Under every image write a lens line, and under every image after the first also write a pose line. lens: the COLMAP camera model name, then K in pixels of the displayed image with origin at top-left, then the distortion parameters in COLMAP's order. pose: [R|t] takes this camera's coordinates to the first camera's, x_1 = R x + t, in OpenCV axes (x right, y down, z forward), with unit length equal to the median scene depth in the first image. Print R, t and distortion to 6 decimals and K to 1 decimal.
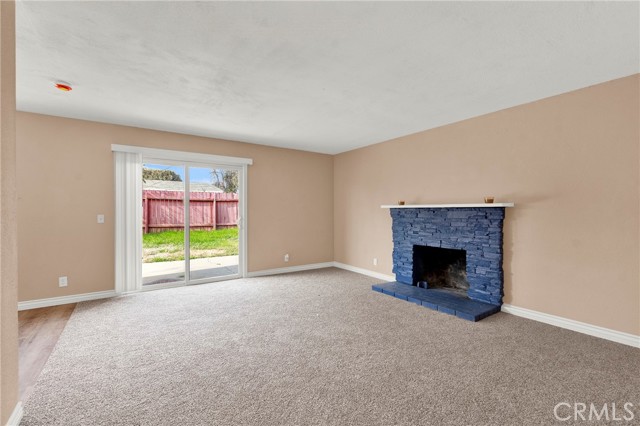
lens RADIAL K [[284.5, 0, 322.5], [0, 284.5, 212.5], [0, 0, 1]] dist [0.002116, -0.000324]
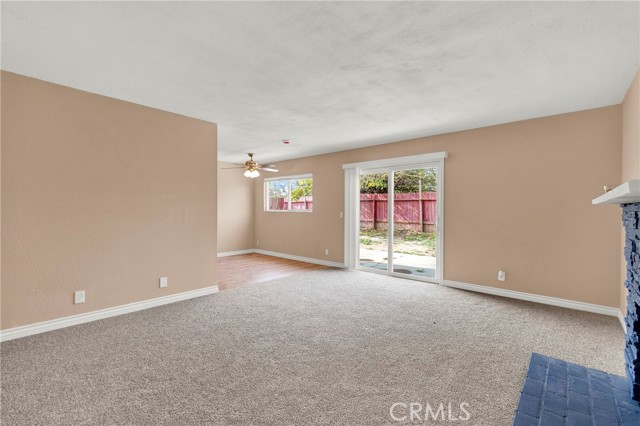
lens RADIAL K [[284.5, 0, 321.9], [0, 284.5, 210.5], [0, 0, 1]] dist [0.002116, -0.000324]
pose [[0.241514, 0.004756, -0.970386, 0.643315], [-0.014311, 0.999897, 0.001339, -0.001530], [0.970292, 0.013564, 0.241557, 0.527416]]
